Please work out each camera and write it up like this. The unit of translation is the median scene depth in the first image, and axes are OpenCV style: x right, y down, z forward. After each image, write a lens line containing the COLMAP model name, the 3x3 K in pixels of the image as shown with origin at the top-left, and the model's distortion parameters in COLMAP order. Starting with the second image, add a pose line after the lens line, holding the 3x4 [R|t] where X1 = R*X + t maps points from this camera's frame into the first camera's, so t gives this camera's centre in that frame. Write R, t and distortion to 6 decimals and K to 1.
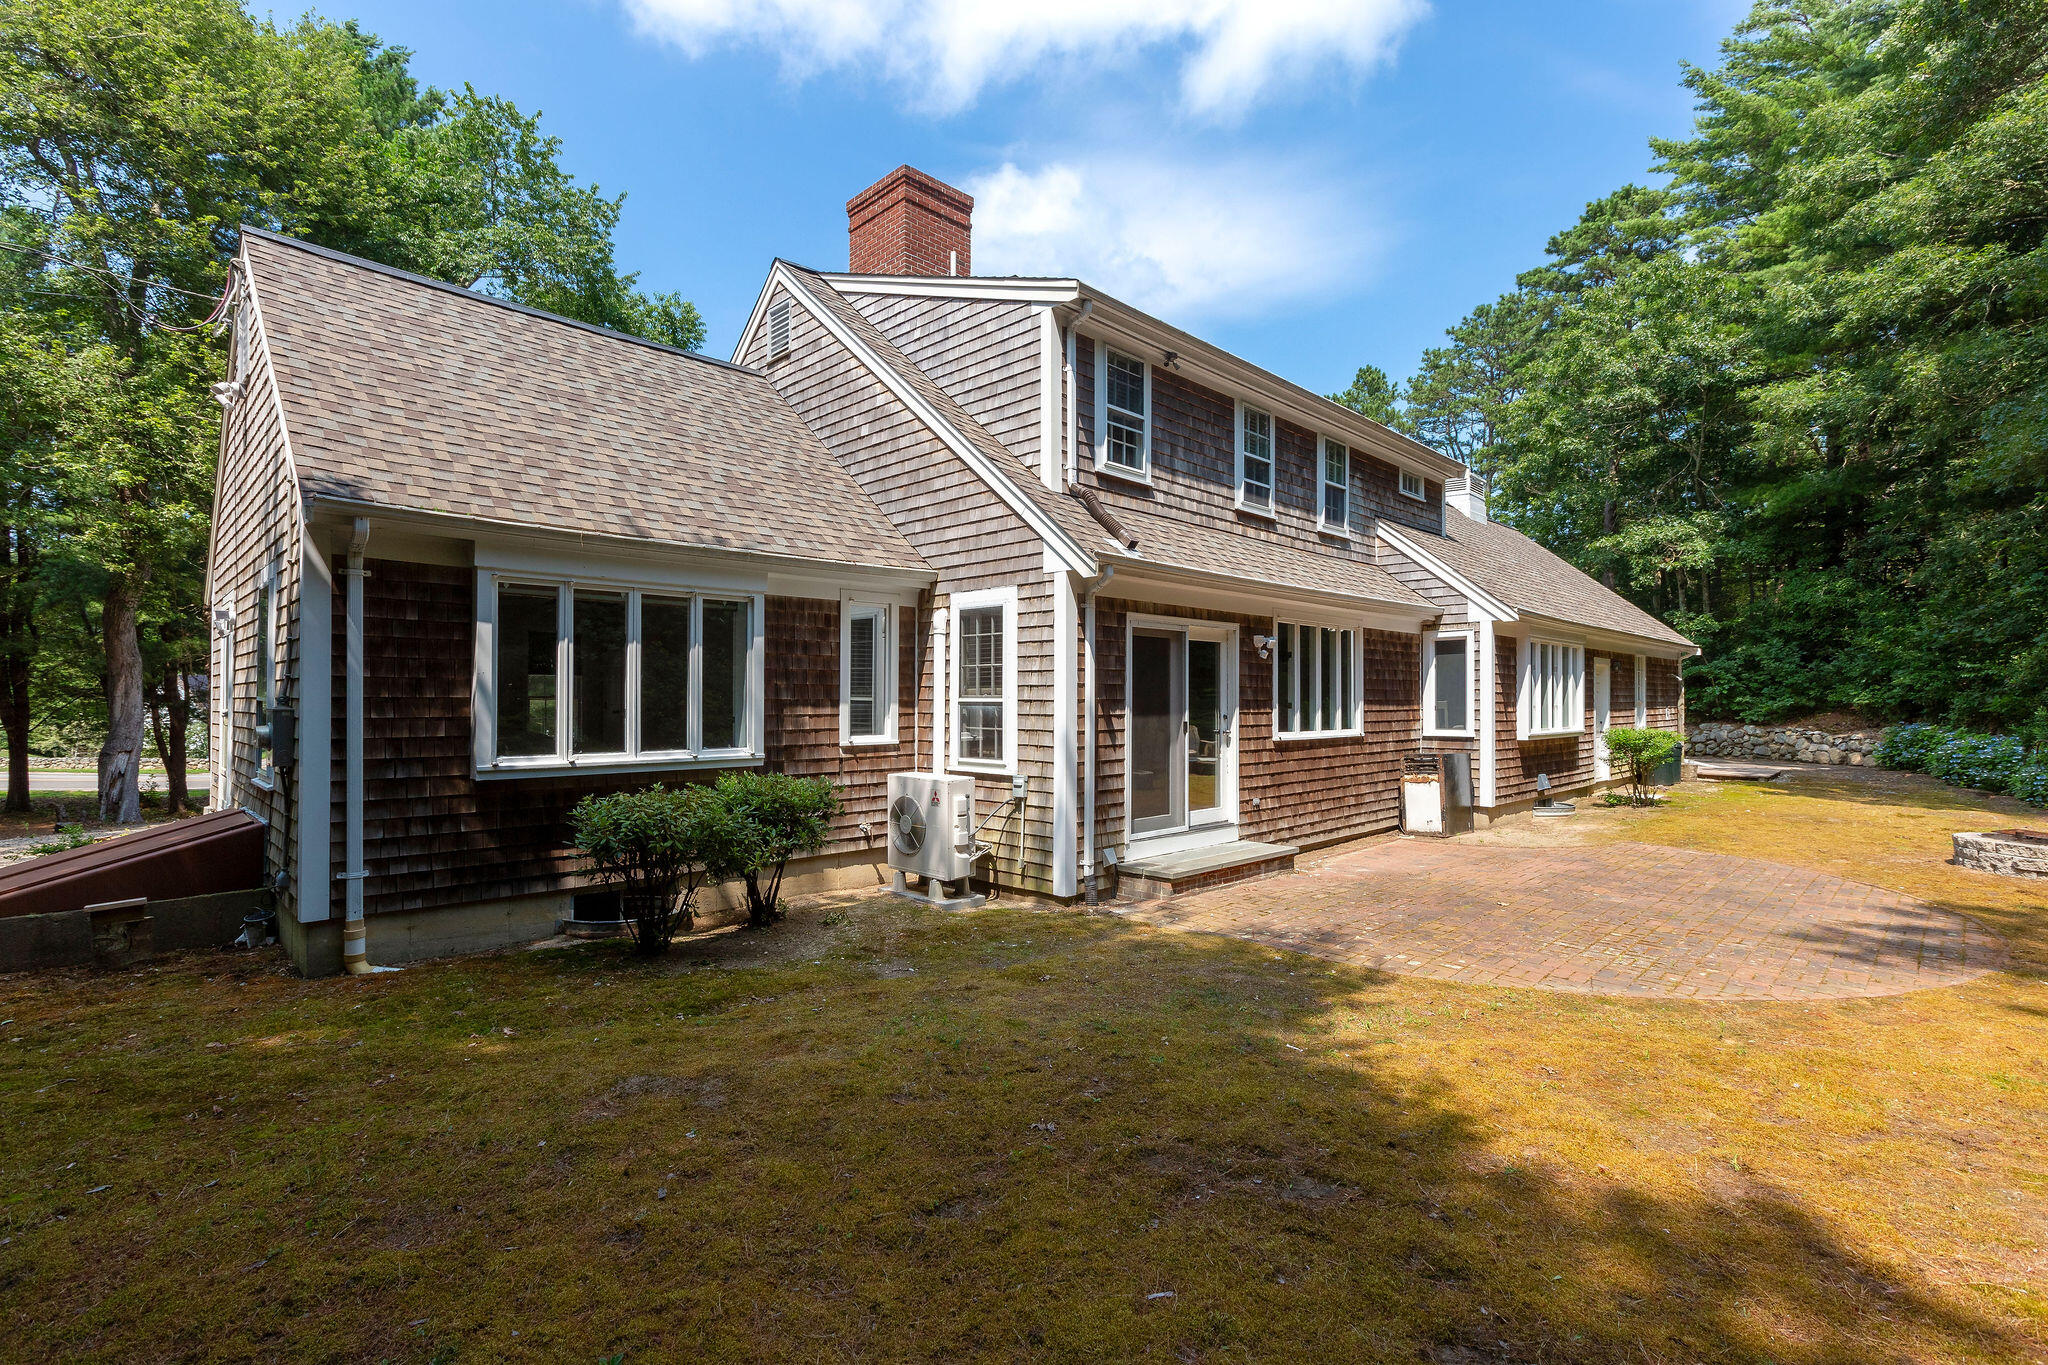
lens RADIAL K [[934.0, 0, 1023.5], [0, 934.0, 706.0], [0, 0, 1]] dist [-0.000050, -0.000011]
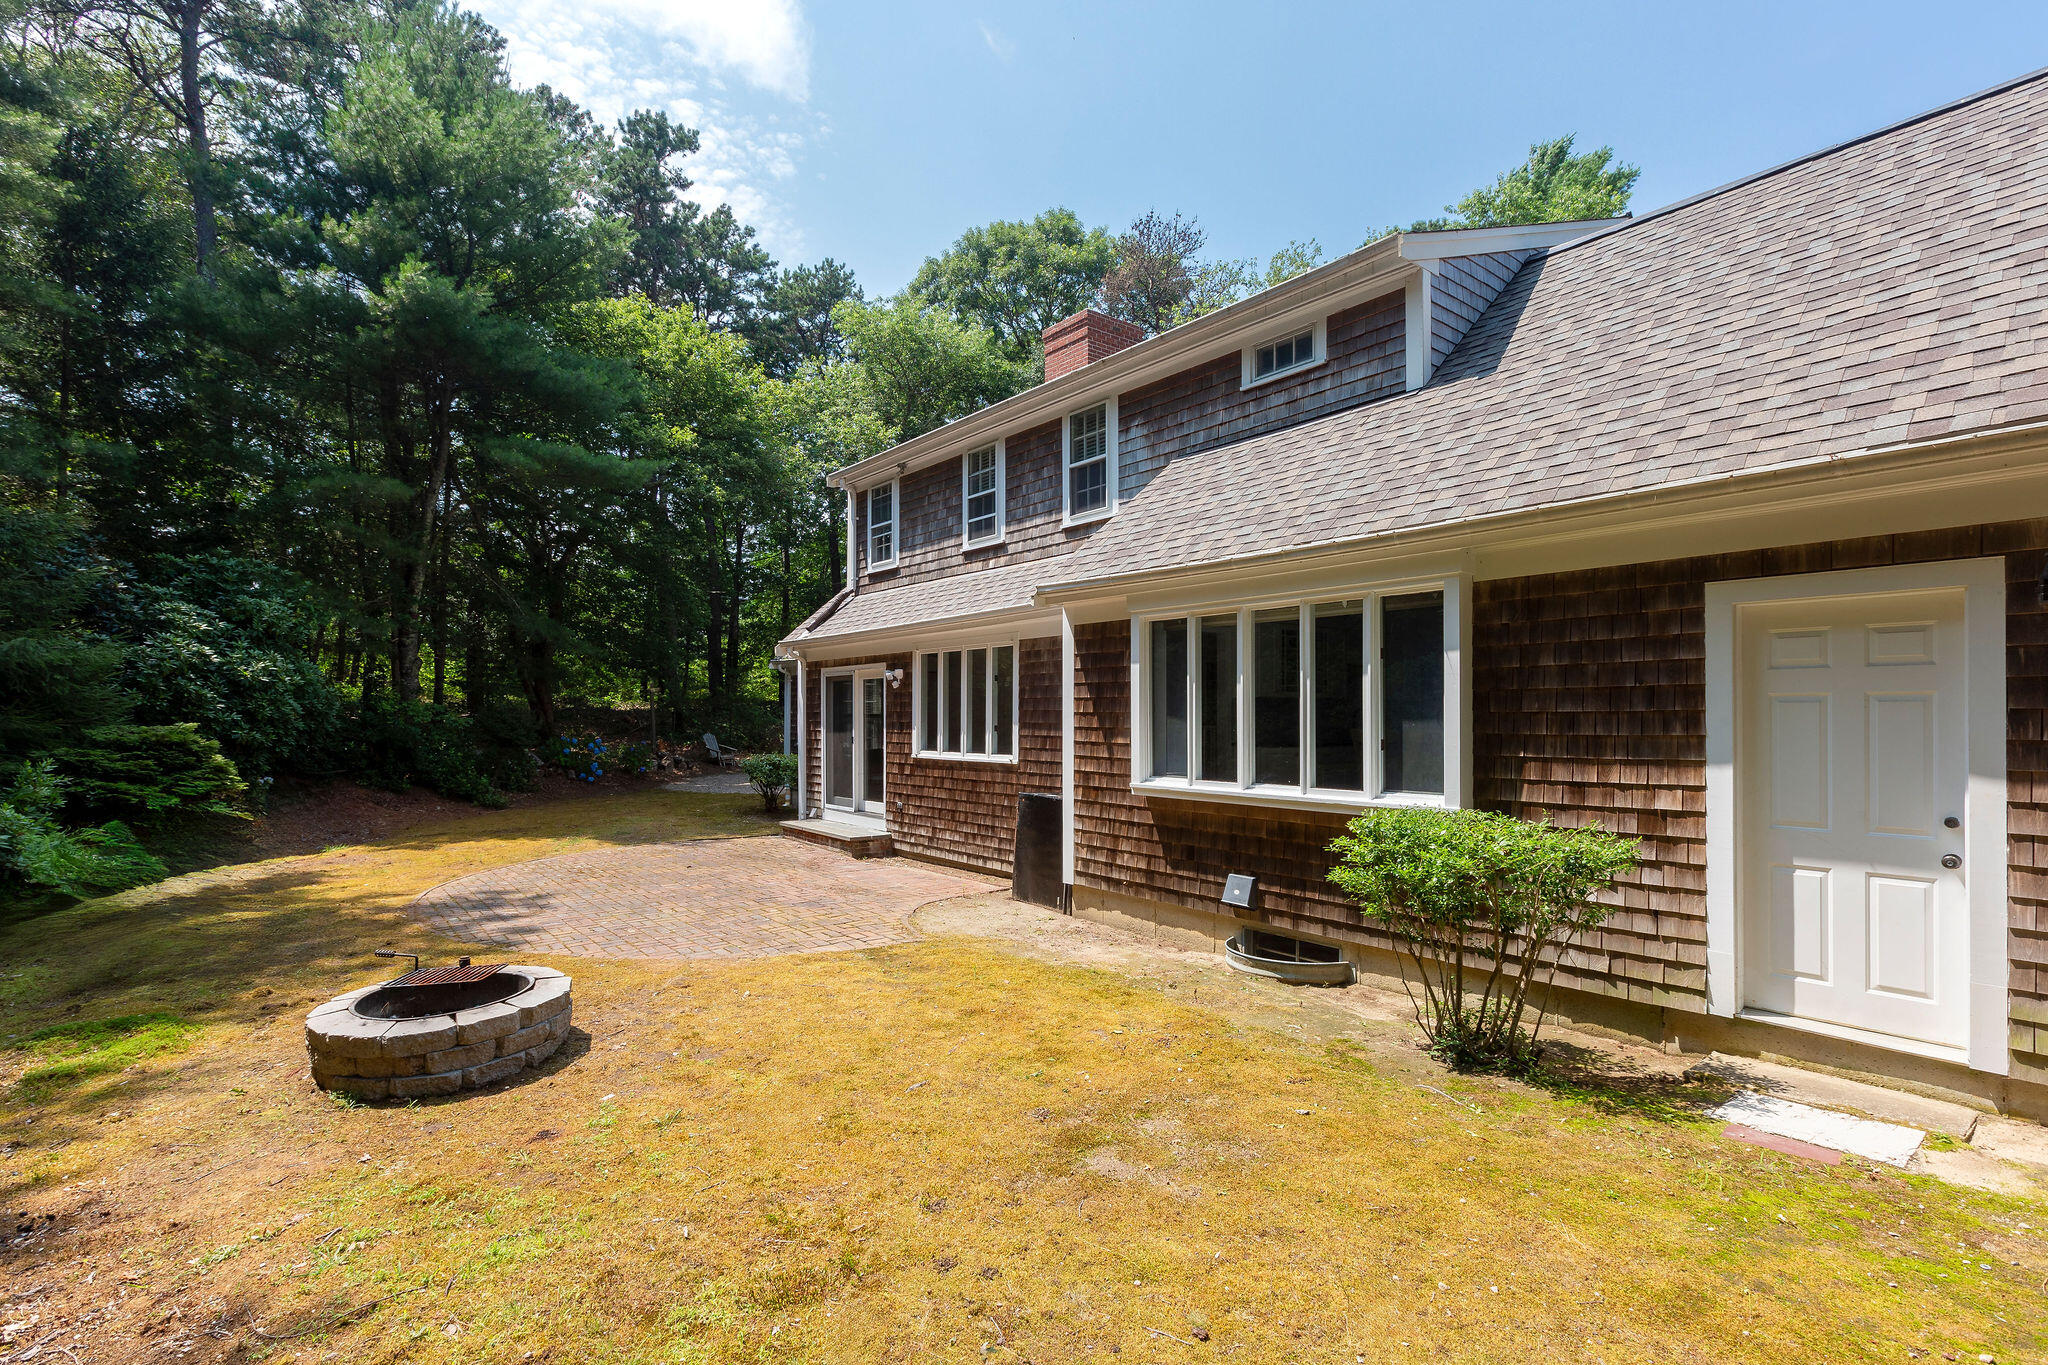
lens RADIAL K [[934.0, 0, 1023.5], [0, 934.0, 706.0], [0, 0, 1]] dist [-0.000050, -0.000011]
pose [[-0.099801, -0.004773, -0.994996, 1.383821], [0.000294, 0.999988, -0.004827, -0.020713], [0.995007, -0.000774, -0.099799, 1.225299]]
